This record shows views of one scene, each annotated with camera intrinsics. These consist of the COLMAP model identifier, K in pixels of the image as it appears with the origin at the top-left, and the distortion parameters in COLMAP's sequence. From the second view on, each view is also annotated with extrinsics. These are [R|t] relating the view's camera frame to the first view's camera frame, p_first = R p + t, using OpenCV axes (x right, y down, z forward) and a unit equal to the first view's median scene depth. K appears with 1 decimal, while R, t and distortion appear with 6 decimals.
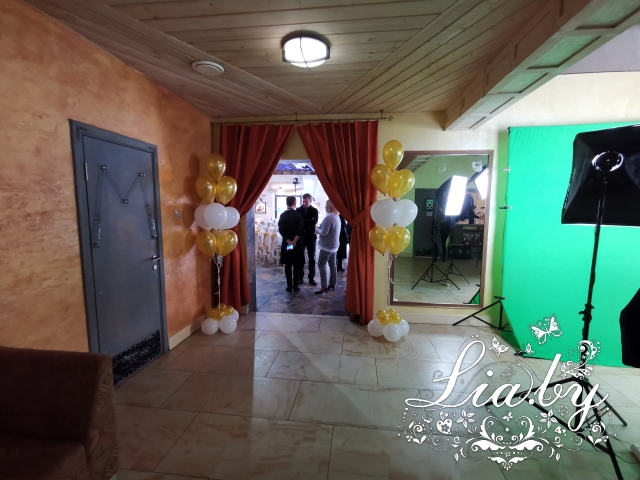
lens RADIAL K [[298.2, 0, 320.0], [0, 298.2, 240.0], [0, 0, 1]] dist [-0.001522, 0.019252]
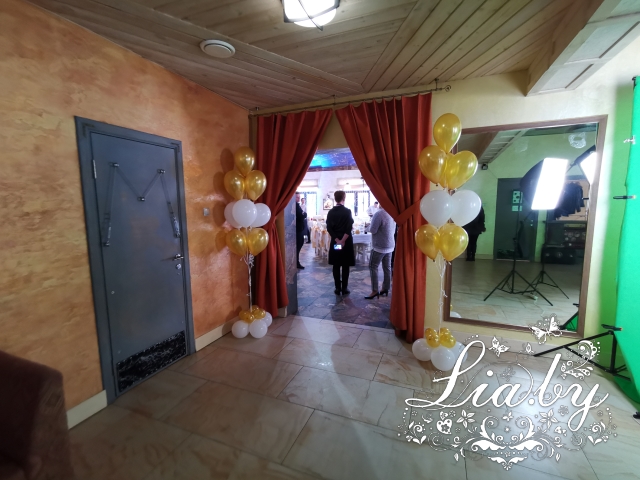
lens RADIAL K [[297.2, 0, 320.0], [0, 297.2, 240.0], [0, 0, 1]] dist [0.016424, 0.000880]
pose [[0.968303, 0.013633, -0.249408, 0.120627], [-0.010676, 0.999856, 0.013202, -0.011686], [0.249552, -0.010120, 0.968309, 0.153917]]
